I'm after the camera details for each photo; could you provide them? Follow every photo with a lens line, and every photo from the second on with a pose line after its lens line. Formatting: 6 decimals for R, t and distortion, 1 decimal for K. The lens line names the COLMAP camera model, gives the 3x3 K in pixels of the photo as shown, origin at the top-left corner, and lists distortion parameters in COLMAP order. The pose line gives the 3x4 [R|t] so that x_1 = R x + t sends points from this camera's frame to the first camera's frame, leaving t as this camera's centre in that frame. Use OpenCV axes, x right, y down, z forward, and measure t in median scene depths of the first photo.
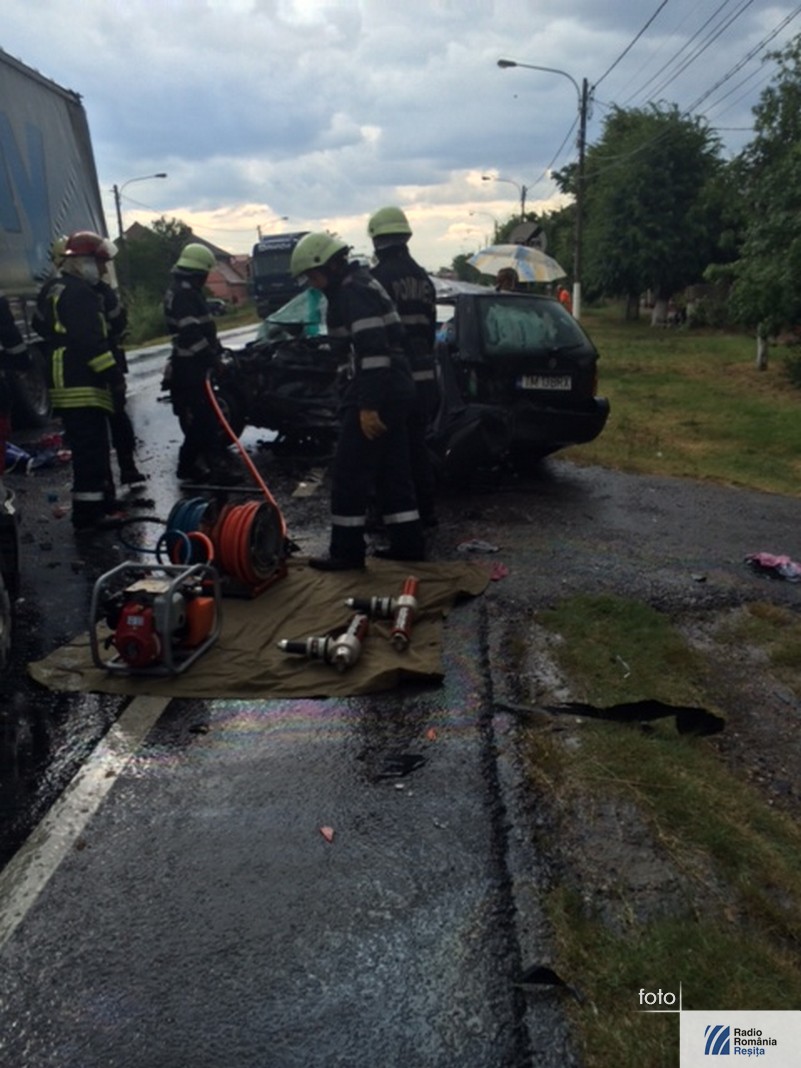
lens RADIAL K [[885.8, 0, 448.9], [0, 885.8, 594.3], [0, 0, 1]] dist [0.034006, -0.067668]
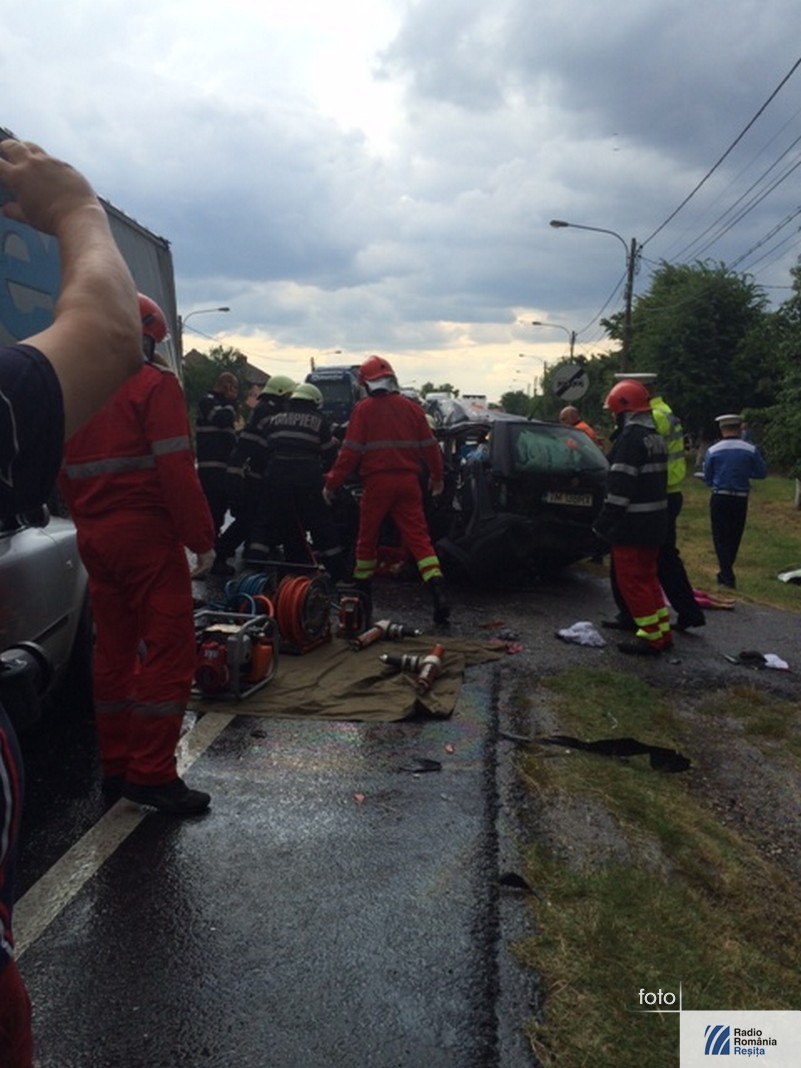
lens RADIAL K [[955.6, 0, 411.4], [0, 955.6, 519.7], [0, 0, 1]] dist [0.071535, -0.092135]
pose [[0.995114, 0.051931, -0.083973, 0.014360], [-0.069765, 0.971661, -0.225847, 0.074747], [0.069865, 0.230602, 0.970537, -0.181642]]
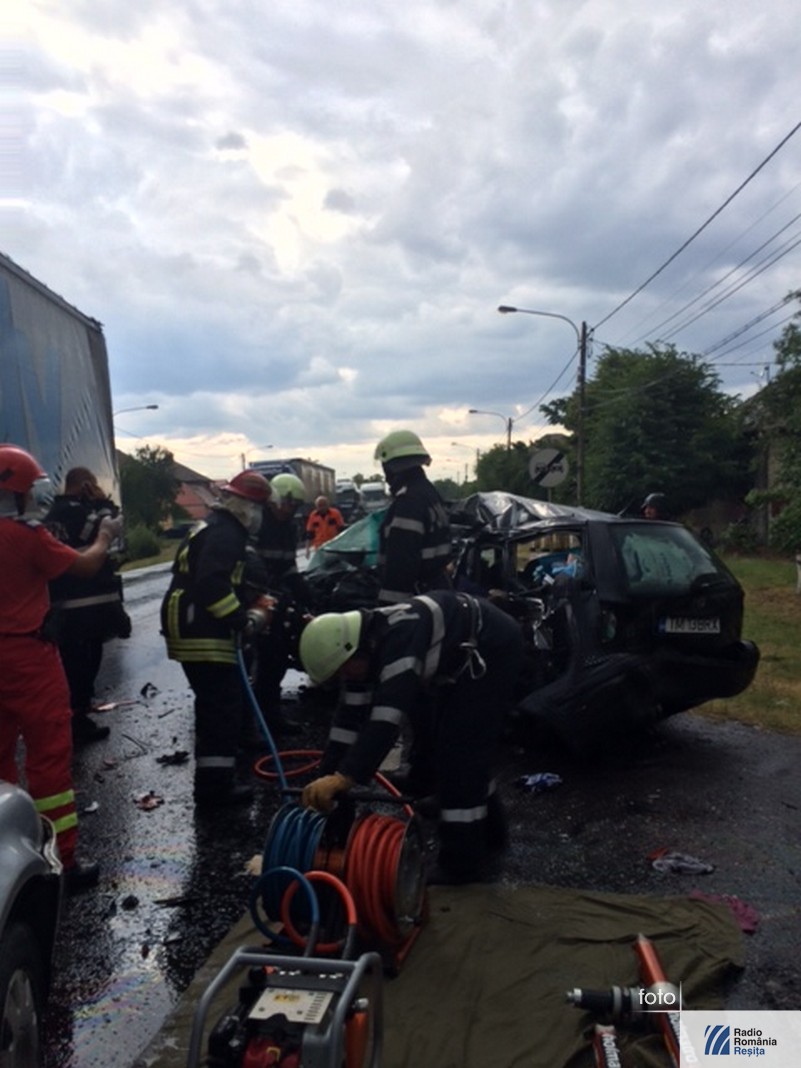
lens RADIAL K [[911.6, 0, 441.3], [0, 911.6, 539.4], [0, 0, 1]] dist [0.044548, -0.010012]
pose [[0.999627, 0.001121, 0.027302, -0.145012], [0.007008, 0.955222, -0.295807, -0.068735], [-0.026411, 0.295888, 0.954857, 0.188868]]
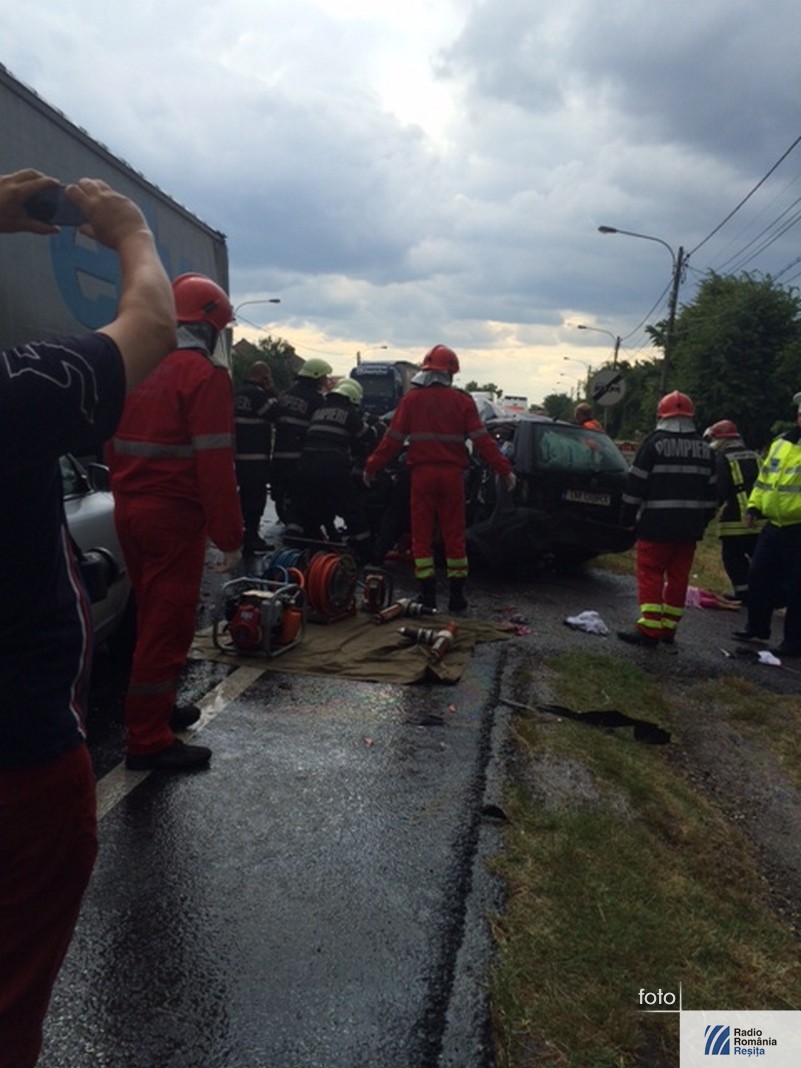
lens RADIAL K [[953.3, 0, 391.7], [0, 953.3, 510.8], [0, 0, 1]] dist [0.070506, -0.087780]
pose [[0.984118, 0.104297, -0.143648, 0.036742], [-0.135081, 0.965003, -0.224771, 0.101188], [0.115178, 0.240605, 0.963765, -0.255771]]
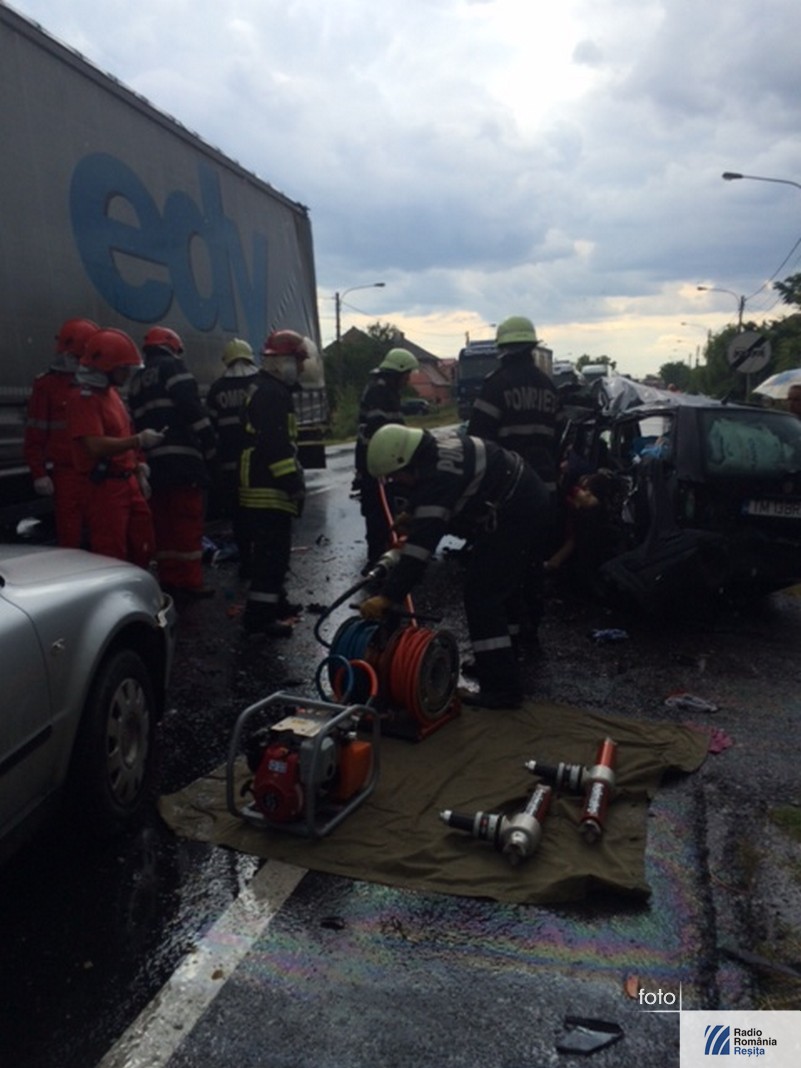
lens RADIAL K [[930.1, 0, 439.7], [0, 930.1, 537.3], [0, 0, 1]] dist [0.044236, -0.016175]
pose [[0.974866, 0.064666, -0.213203, -0.015591], [-0.101272, 0.980993, -0.165522, -0.029931], [0.198447, 0.182953, 0.962885, 0.074865]]
